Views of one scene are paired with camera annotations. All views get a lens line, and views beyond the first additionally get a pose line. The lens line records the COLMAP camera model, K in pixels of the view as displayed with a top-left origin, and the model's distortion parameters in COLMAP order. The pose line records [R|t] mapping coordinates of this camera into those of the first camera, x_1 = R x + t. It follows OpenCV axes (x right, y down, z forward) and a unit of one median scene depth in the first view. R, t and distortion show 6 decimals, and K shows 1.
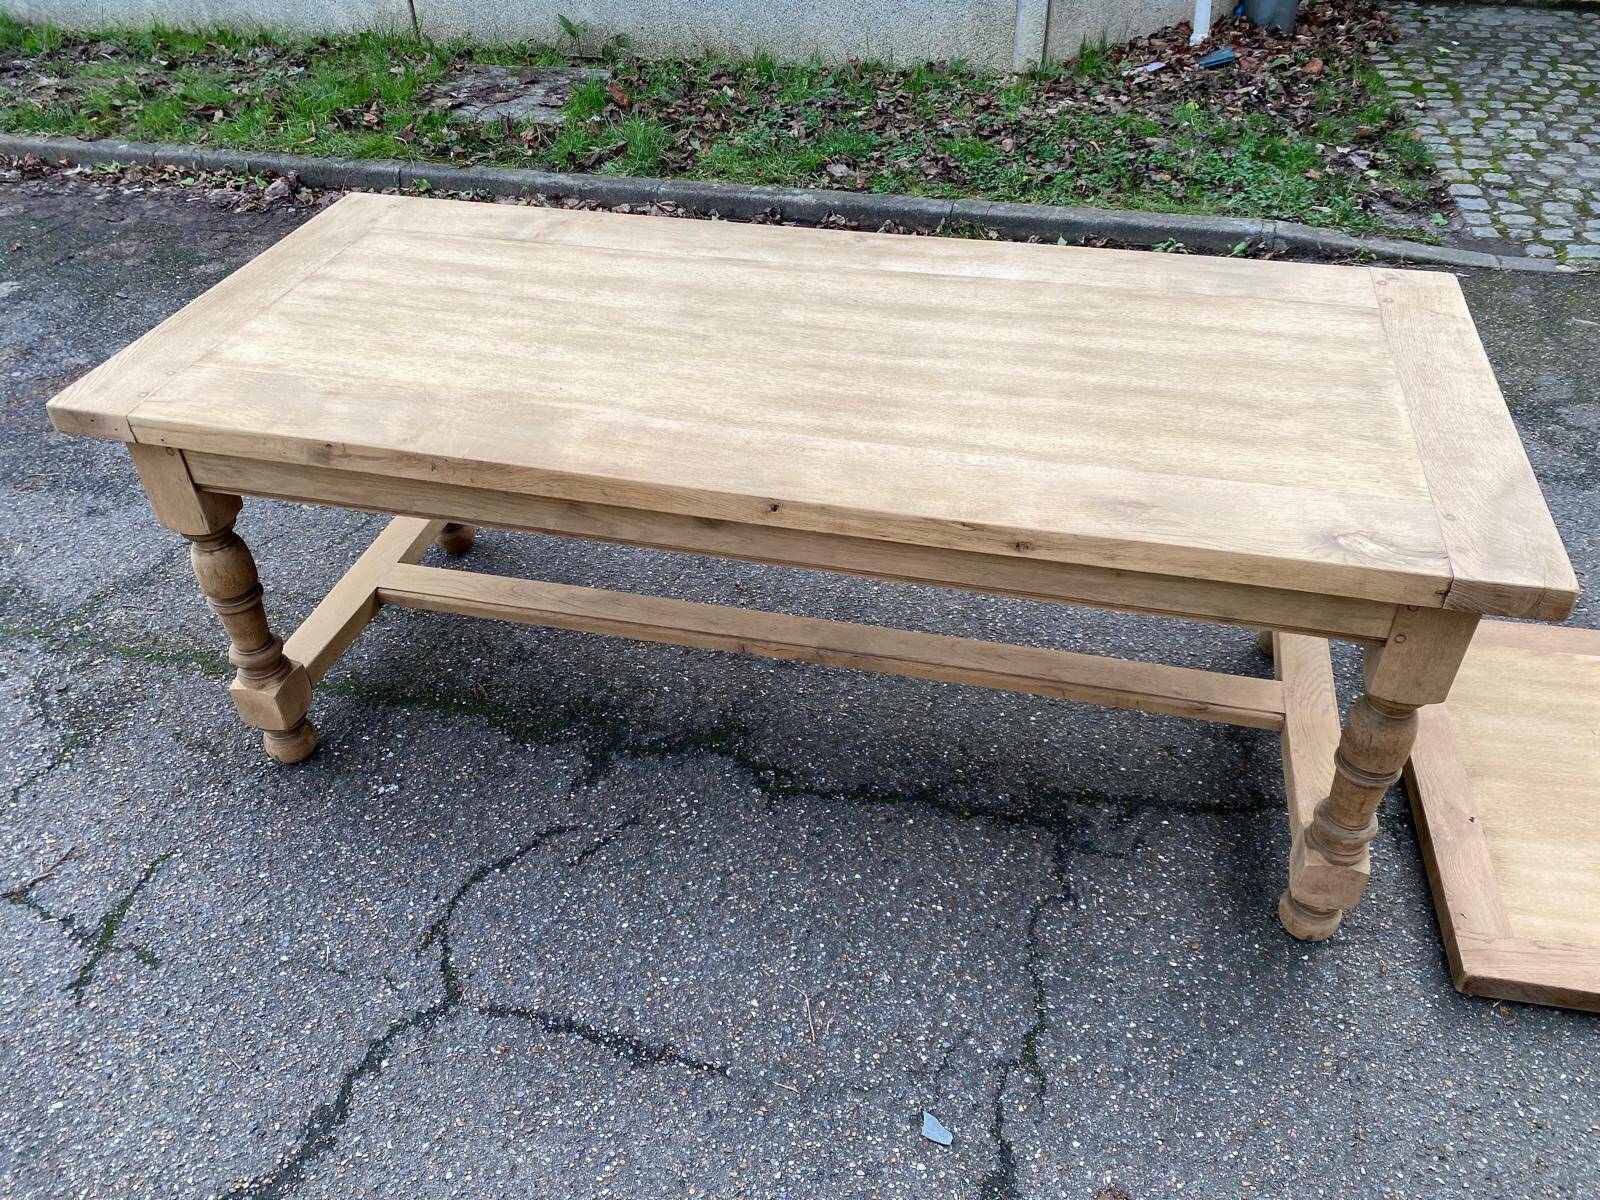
lens RADIAL K [[1229.3, 0, 803.5], [0, 1229.3, 590.6], [0, 0, 1]] dist [0.016418, -0.014594]
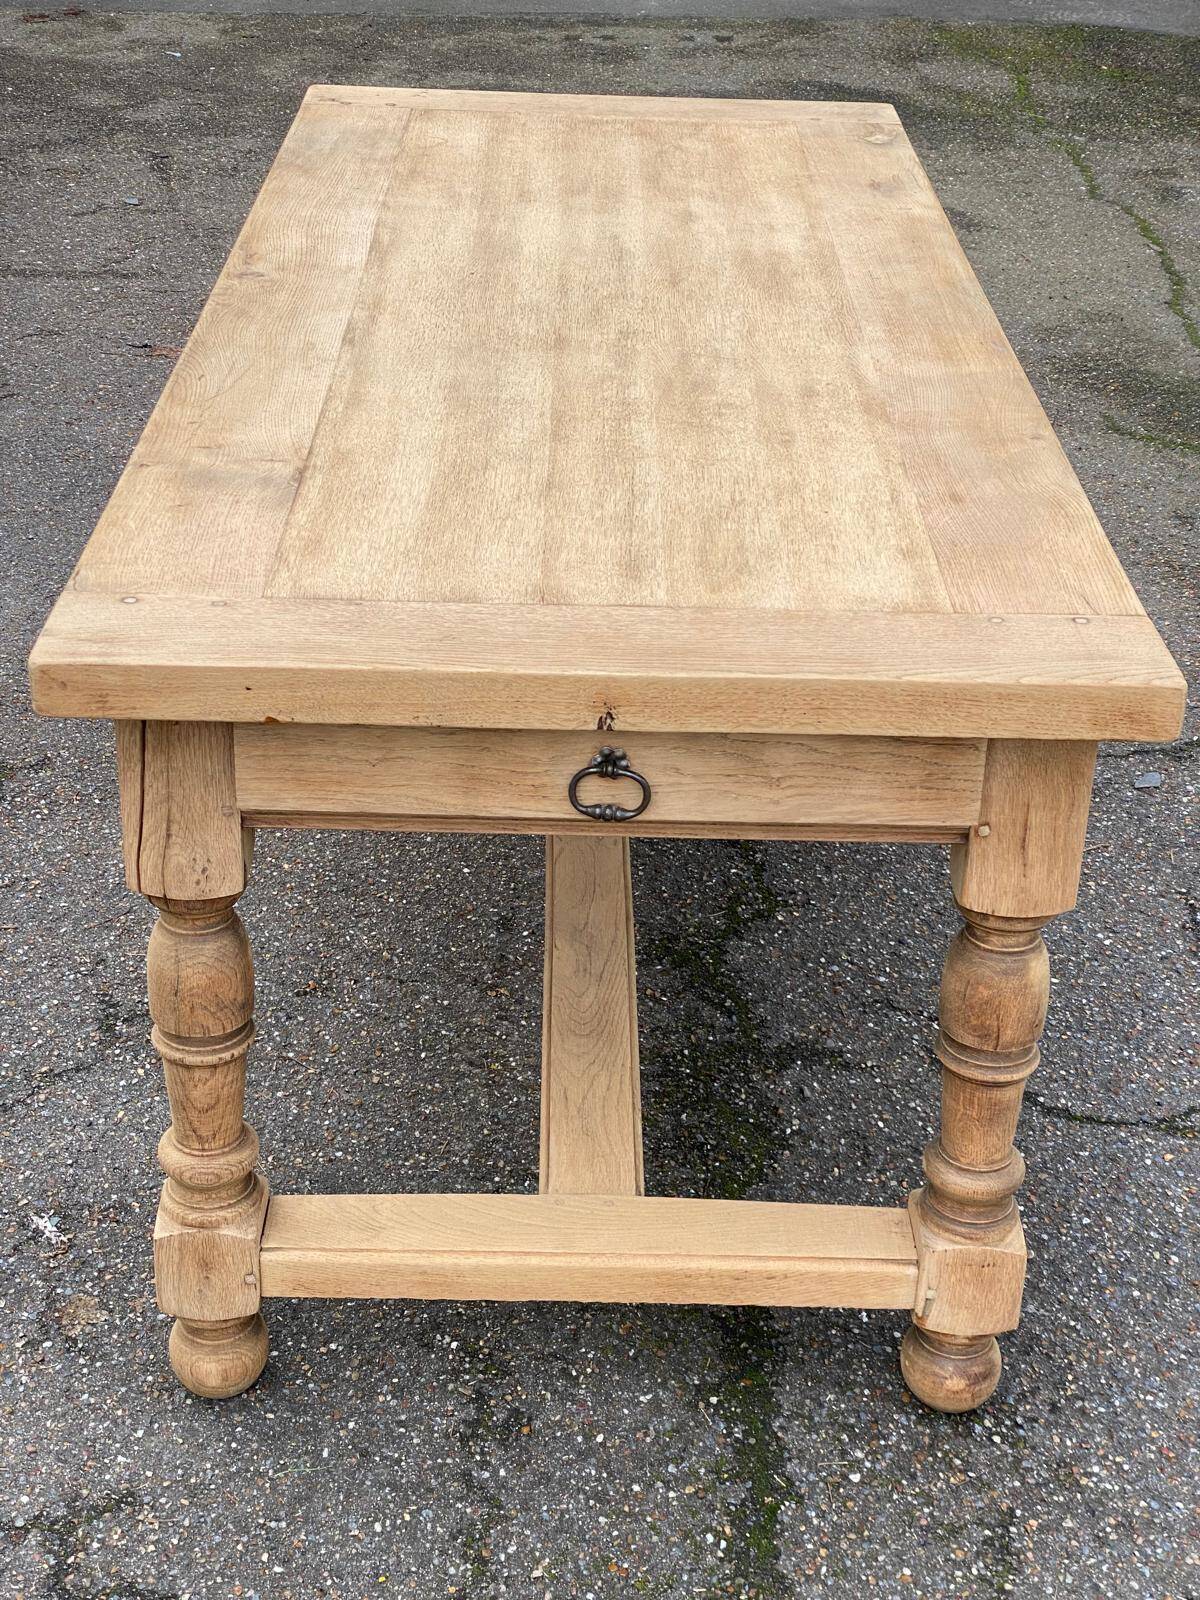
lens RADIAL K [[2396.2, 0, 579.1], [0, 2396.2, 810.7], [0, 0, 1]] dist [0.129592, 0.000000]
pose [[-0.228418, -0.448837, 0.863928, -1.352045], [0.585422, 0.645708, 0.490247, -0.709088], [-0.777886, 0.617744, 0.115268, 1.038792]]
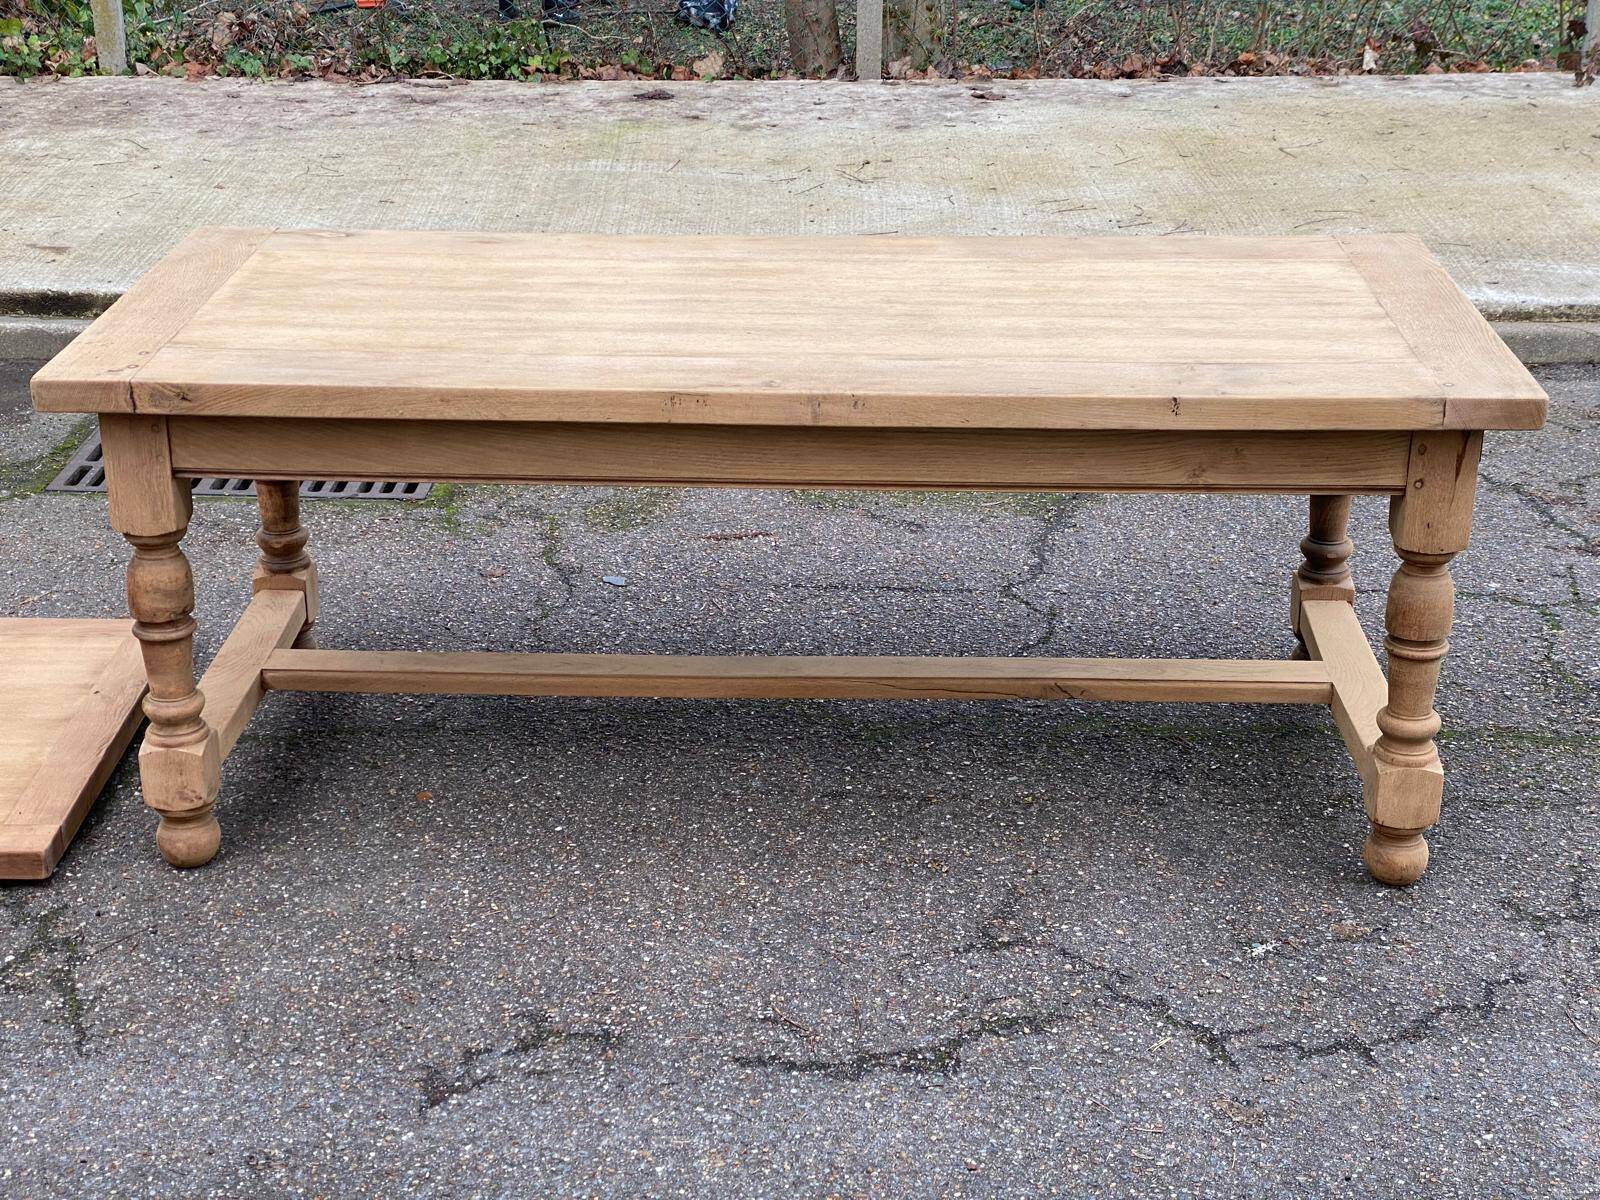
lens RADIAL K [[2396.2, 0, 808.8], [0, 2396.2, 595.8], [0, 0, 1]] dist [0.129592, 0.000000]
pose [[-0.978397, 0.095500, -0.183353, 0.355221], [-0.114993, 0.485636, 0.866564, -1.744839], [0.171799, 0.868929, -0.464164, 2.088863]]
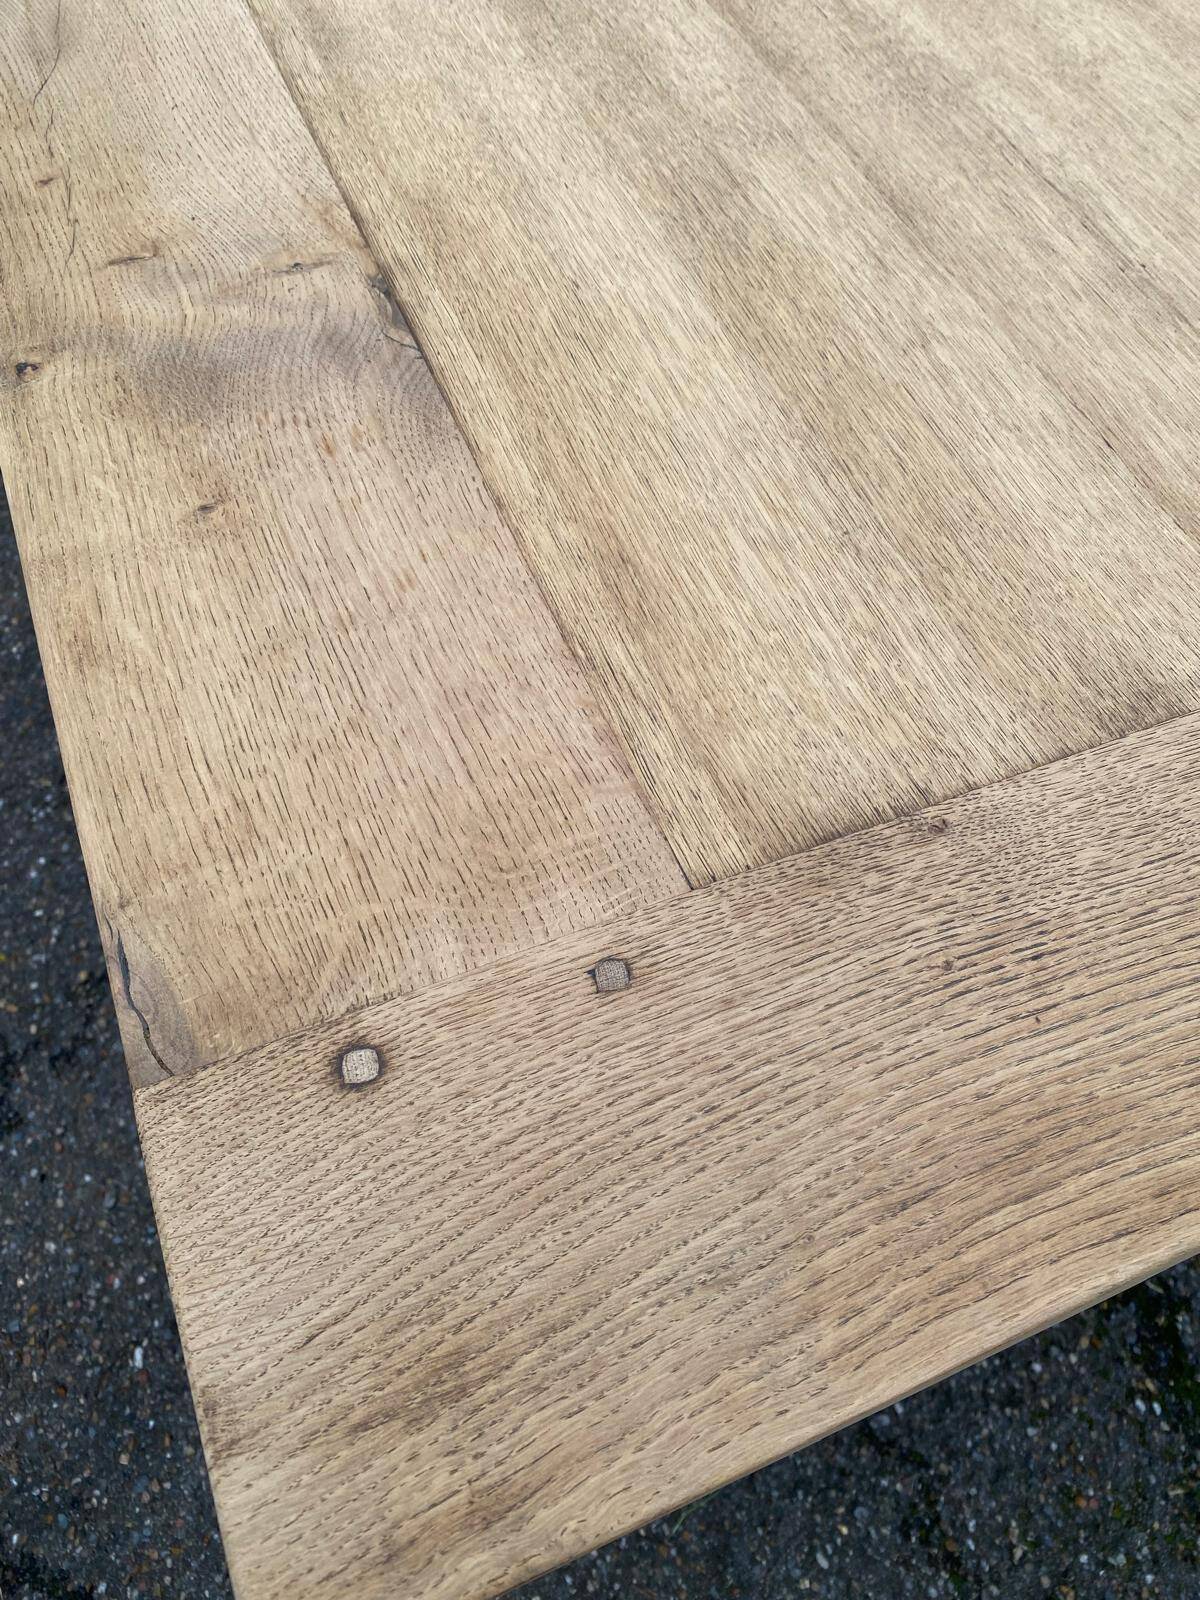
lens RADIAL K [[1229.3, 0, 605.3], [0, 1229.3, 777.9], [0, 0, 1]] dist [0.016418, -0.014594]
pose [[-0.588986, -0.679443, 0.437553, -0.479885], [0.477818, 0.143873, 0.866597, -0.519996], [-0.651755, 0.719484, 0.239911, 1.154593]]
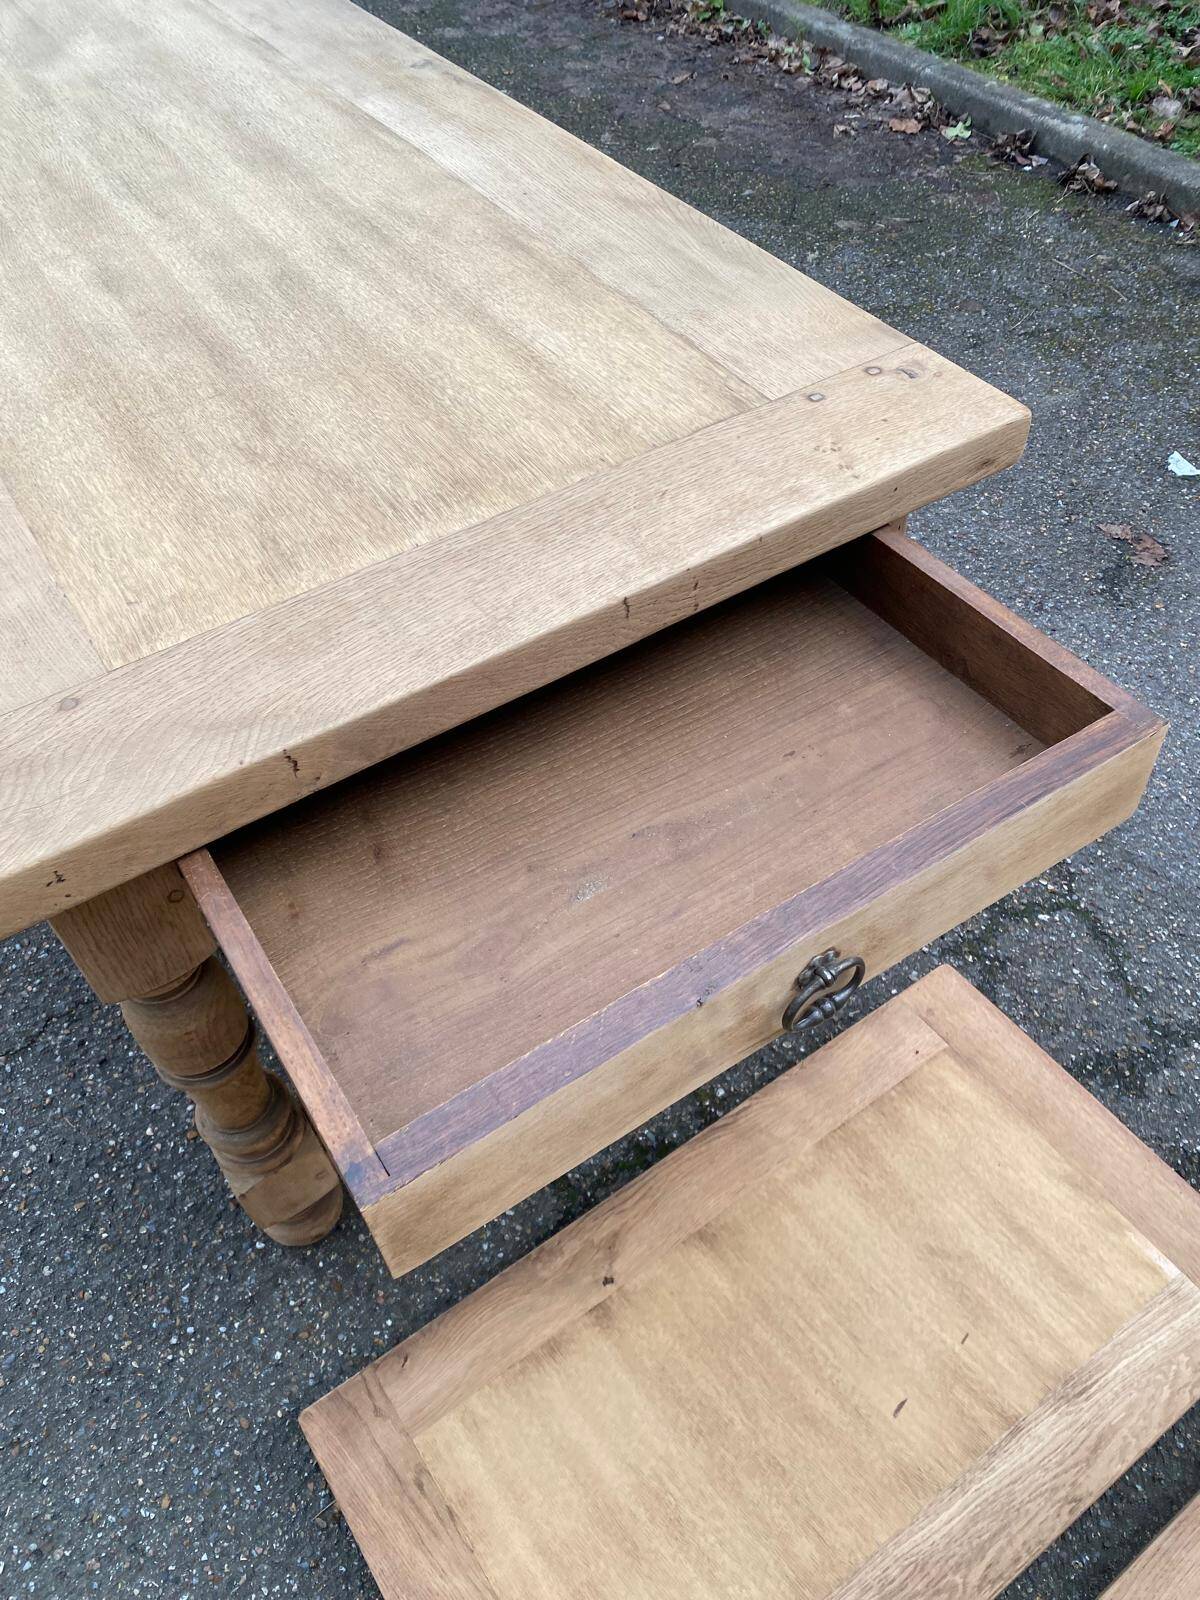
lens RADIAL K [[1229.3, 0, 624.2], [0, 1229.3, 786.9], [0, 0, 1]] dist [0.016418, -0.014594]
pose [[0.728729, 0.512200, -0.454538, 0.752707], [-0.413439, 0.858201, 0.304234, -0.226444], [0.545914, -0.033781, 0.837160, 0.543576]]
